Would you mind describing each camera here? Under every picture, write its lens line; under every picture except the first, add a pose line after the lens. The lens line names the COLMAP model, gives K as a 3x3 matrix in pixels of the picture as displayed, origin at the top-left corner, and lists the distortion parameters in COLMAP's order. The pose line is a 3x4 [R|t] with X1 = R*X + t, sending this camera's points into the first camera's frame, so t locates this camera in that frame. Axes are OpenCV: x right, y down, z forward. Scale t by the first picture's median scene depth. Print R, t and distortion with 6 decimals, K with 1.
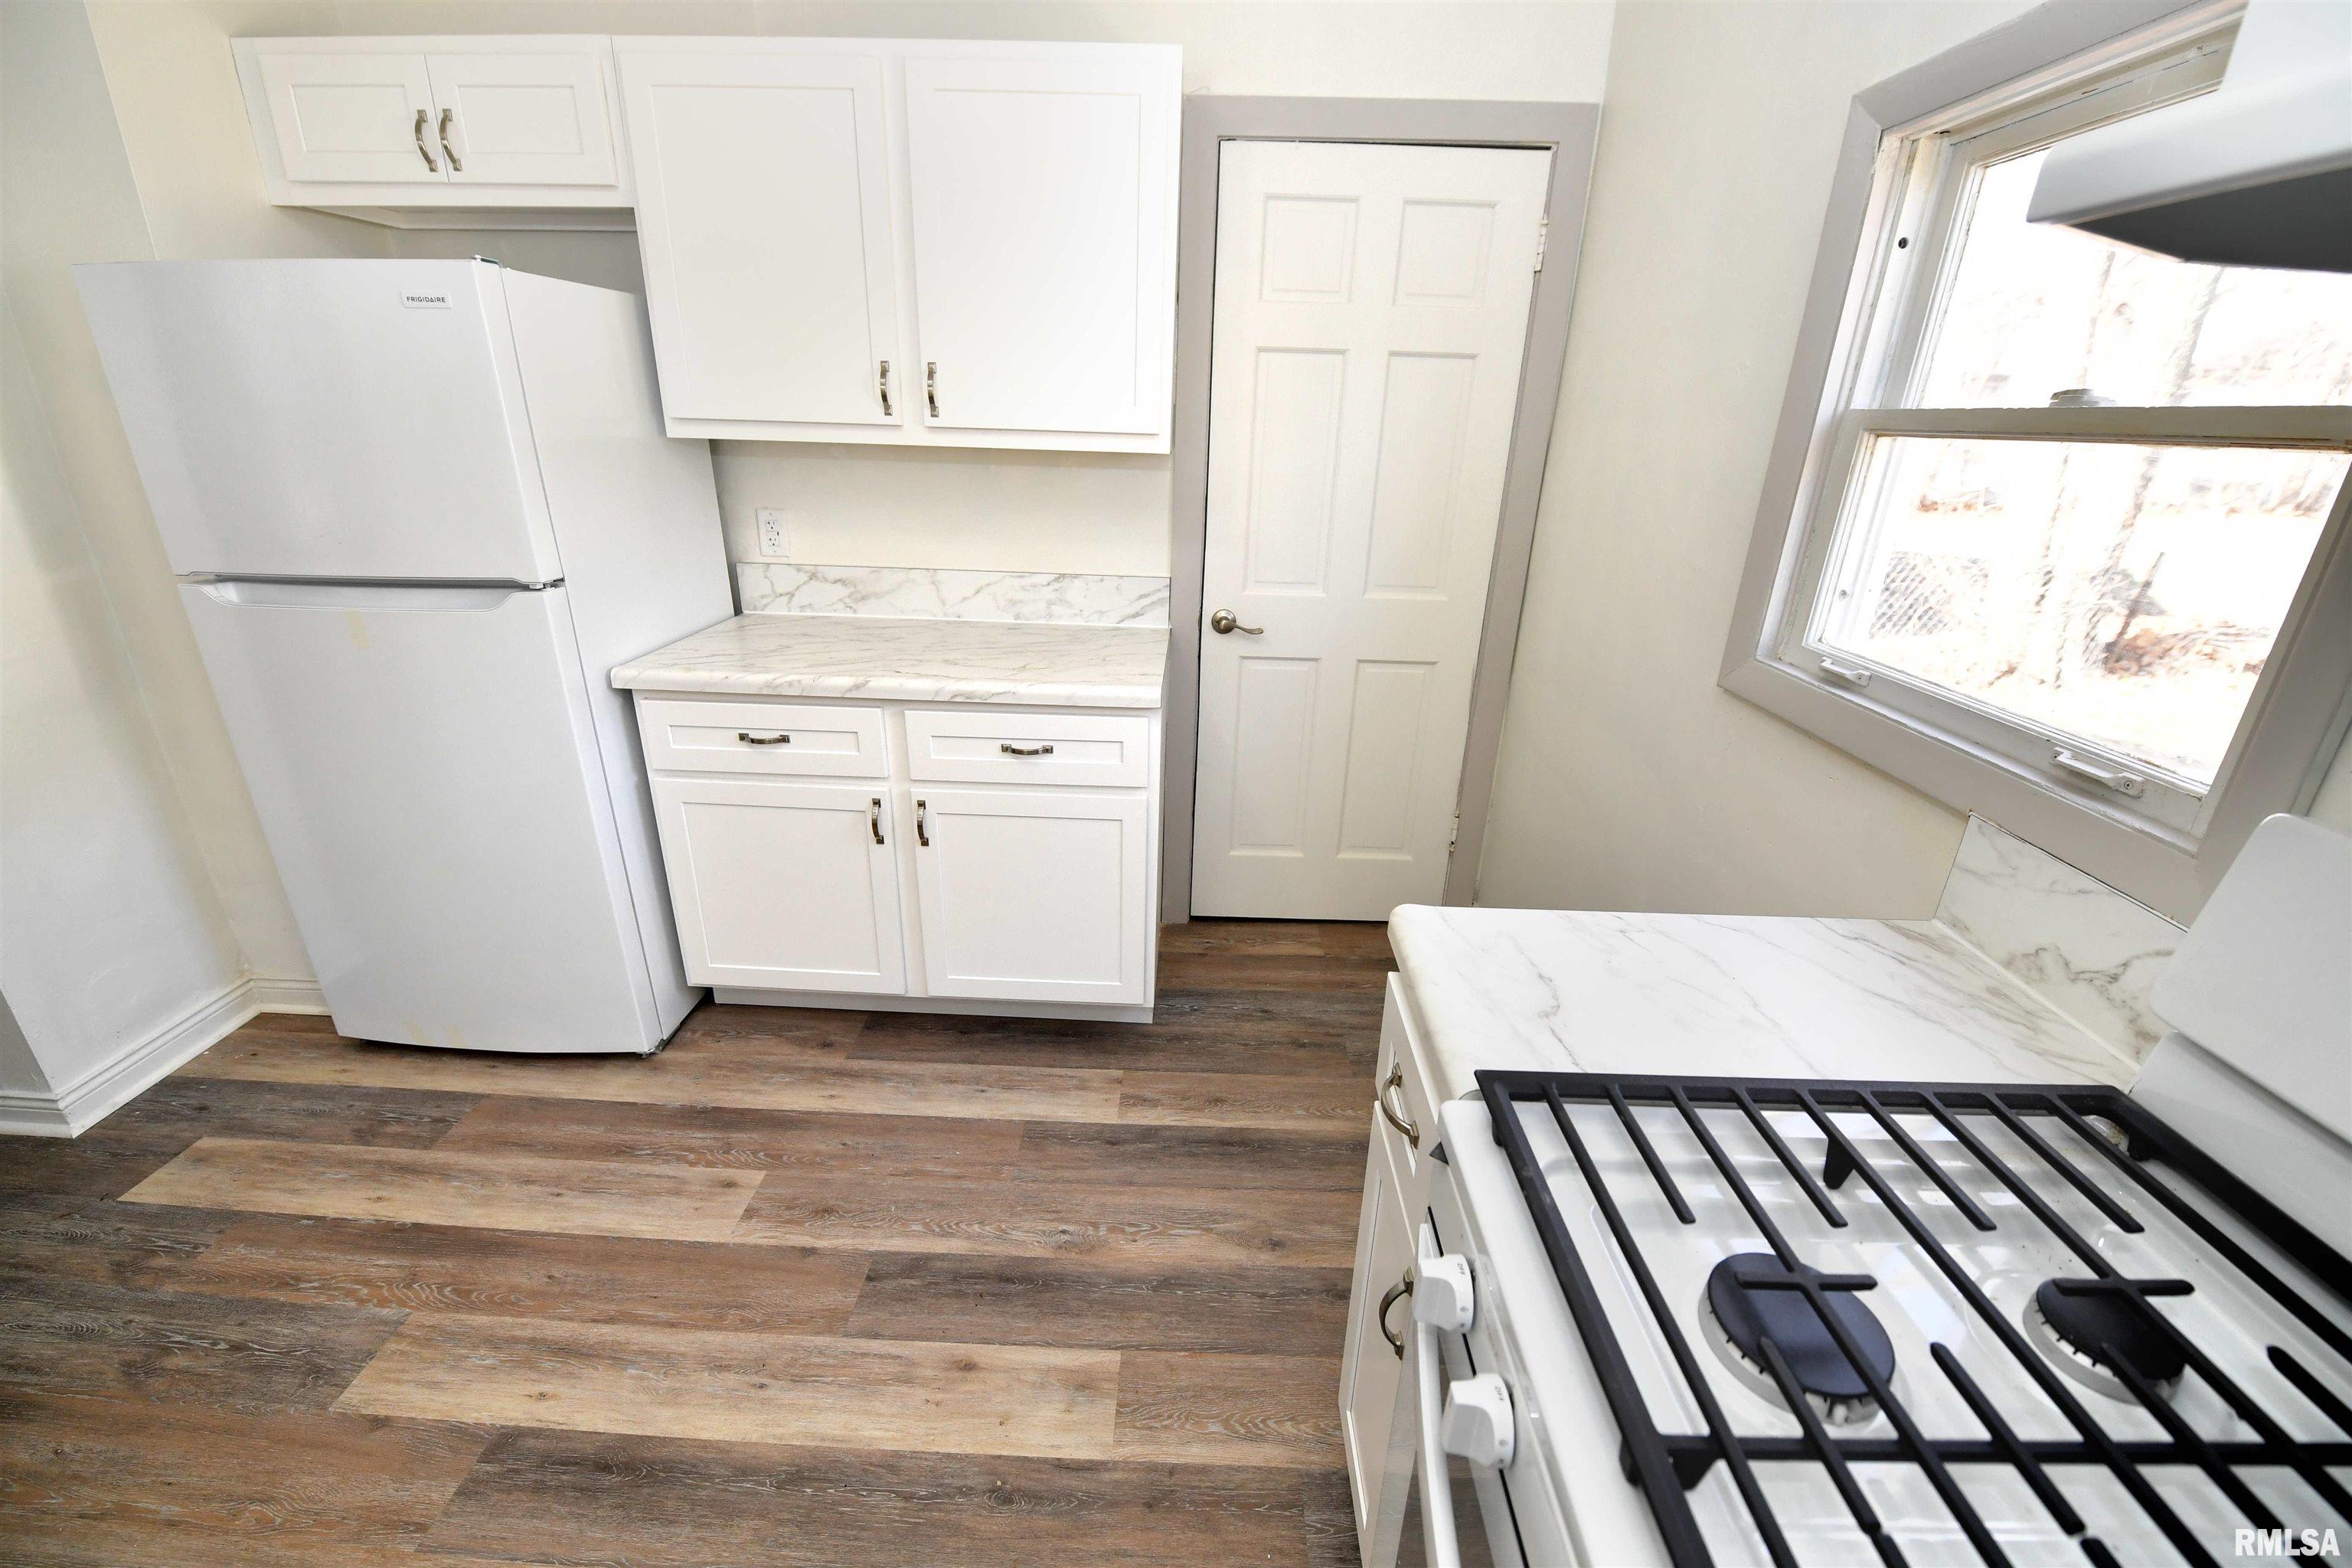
lens RADIAL K [[931.6, 0, 1173.0], [0, 931.6, 777.5], [0, 0, 1]] dist [-0.016944, -0.002051]
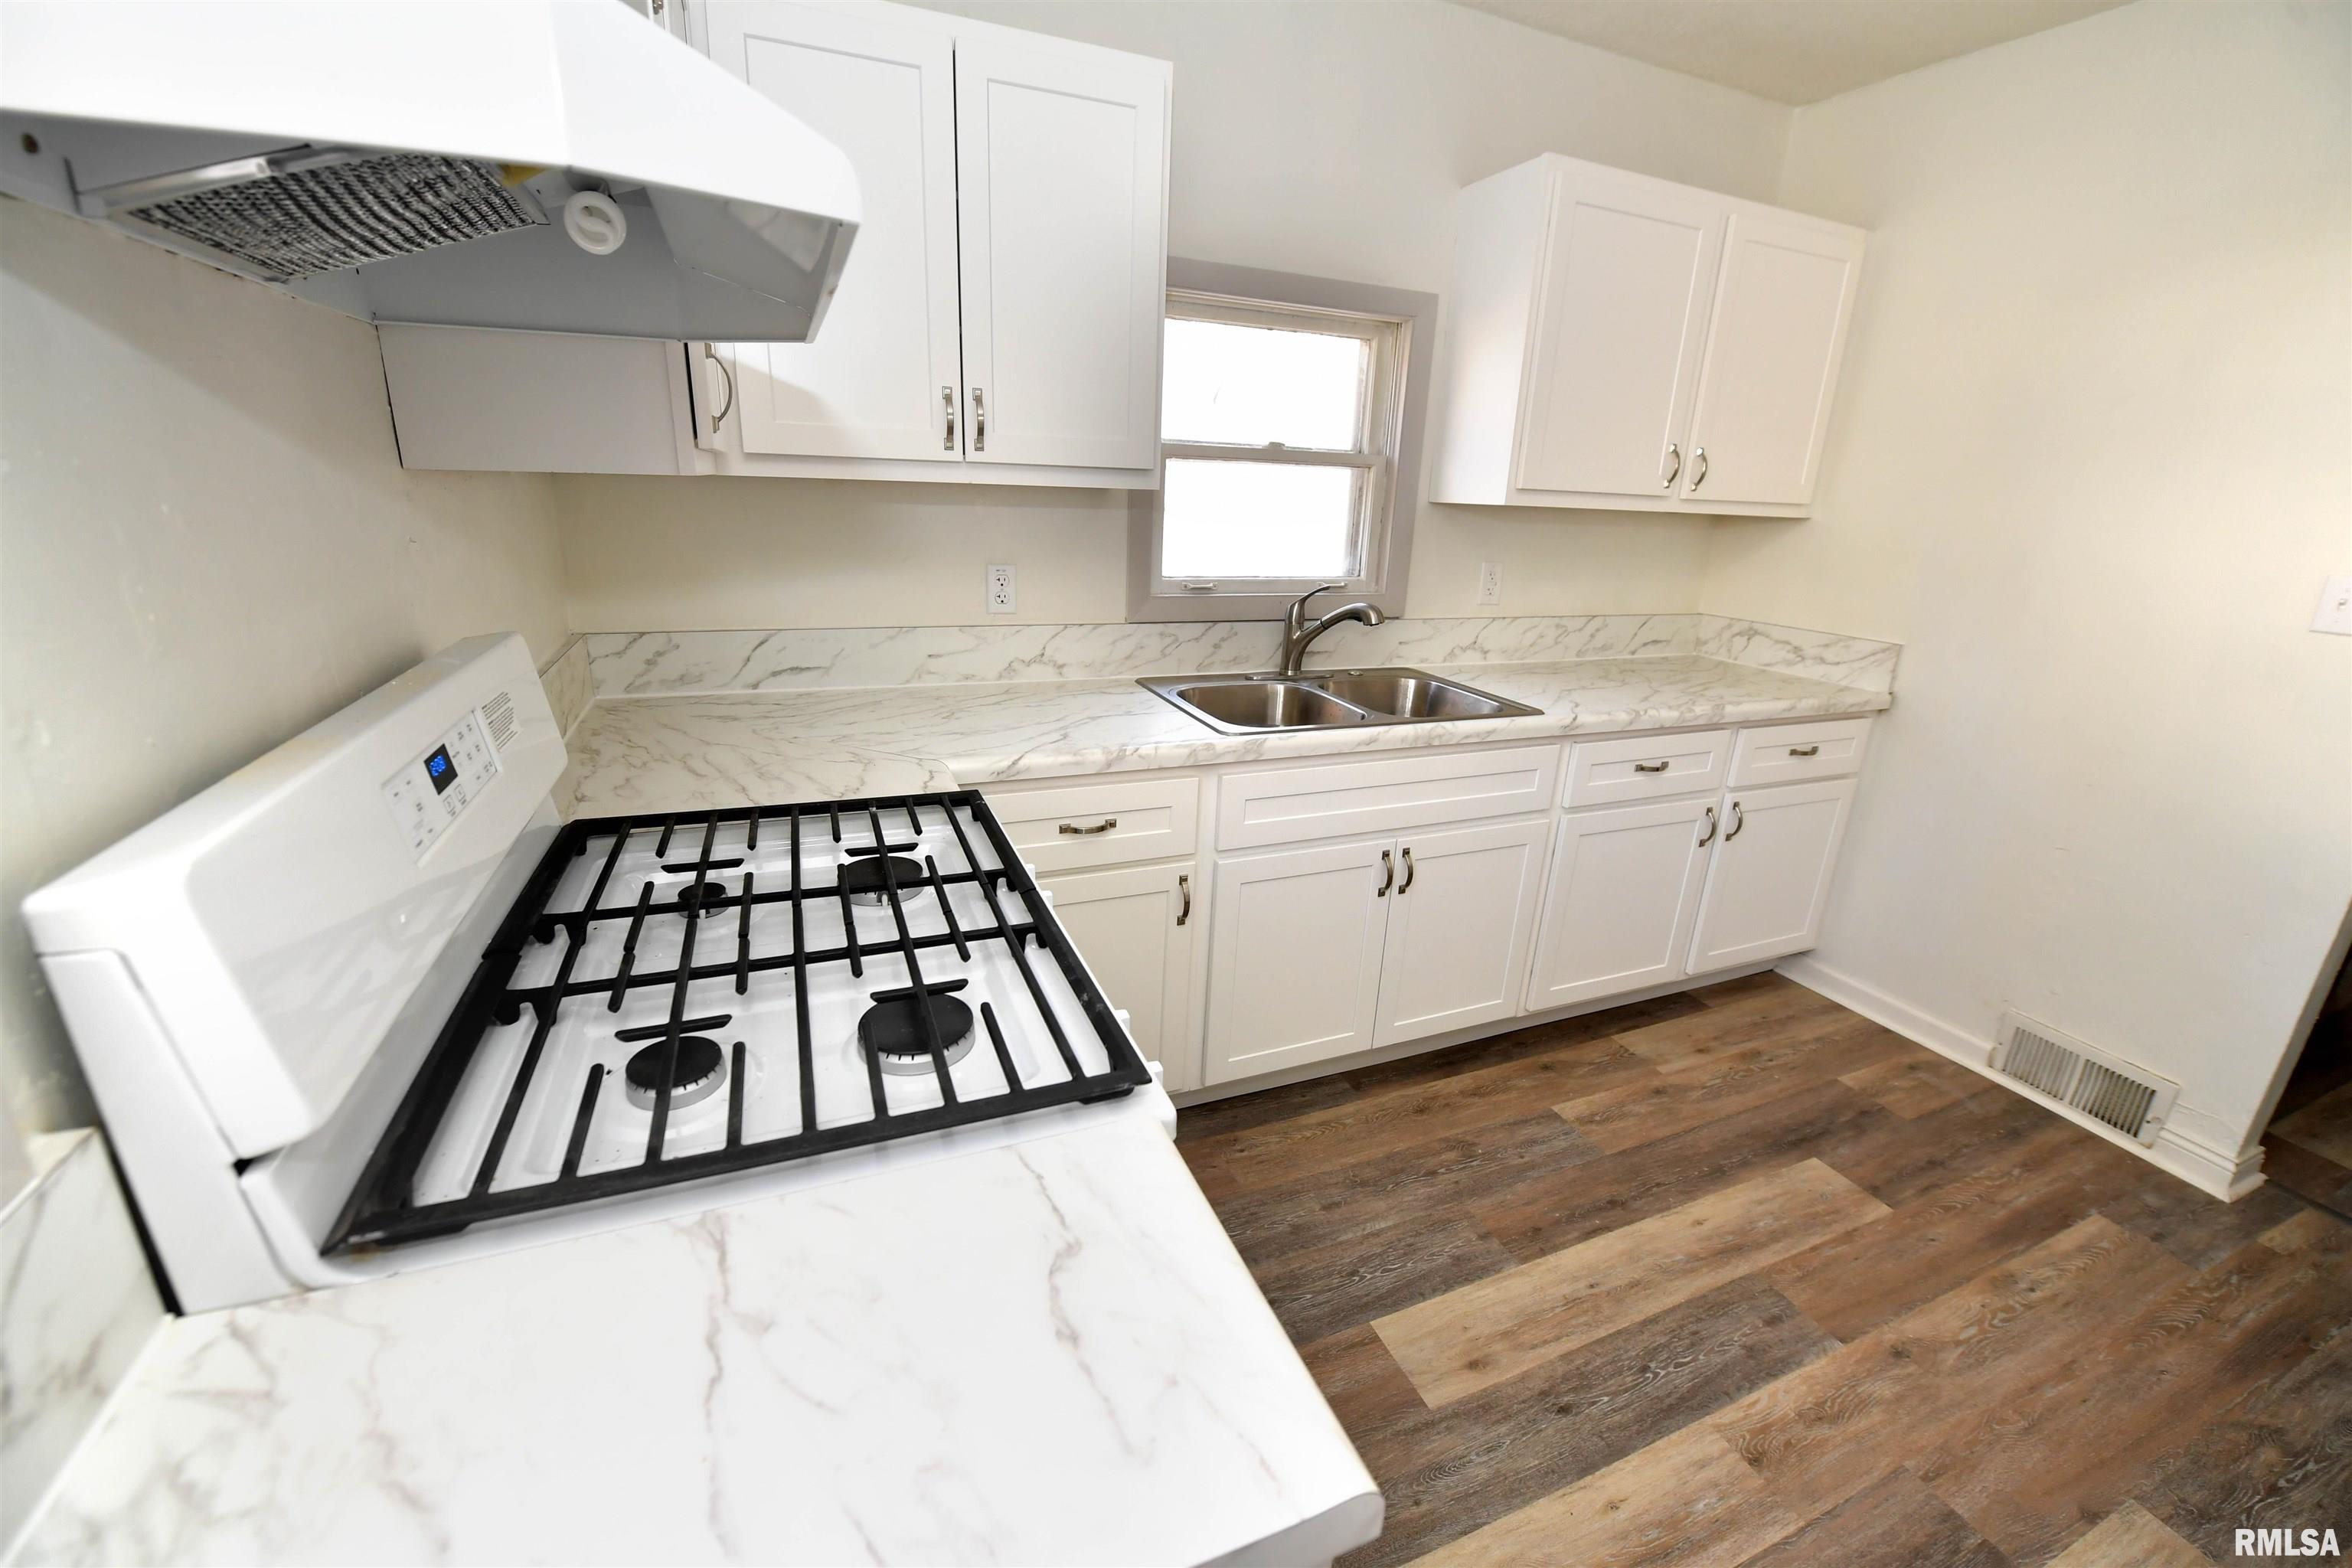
lens RADIAL K [[931.6, 0, 1178.3], [0, 931.6, 780.8], [0, 0, 1]] dist [-0.016944, -0.002051]
pose [[-0.907807, 0.065358, -0.414263, 0.304253], [-0.210103, 0.784011, 0.584109, -0.224762], [0.362963, 0.617296, -0.697999, 0.661245]]
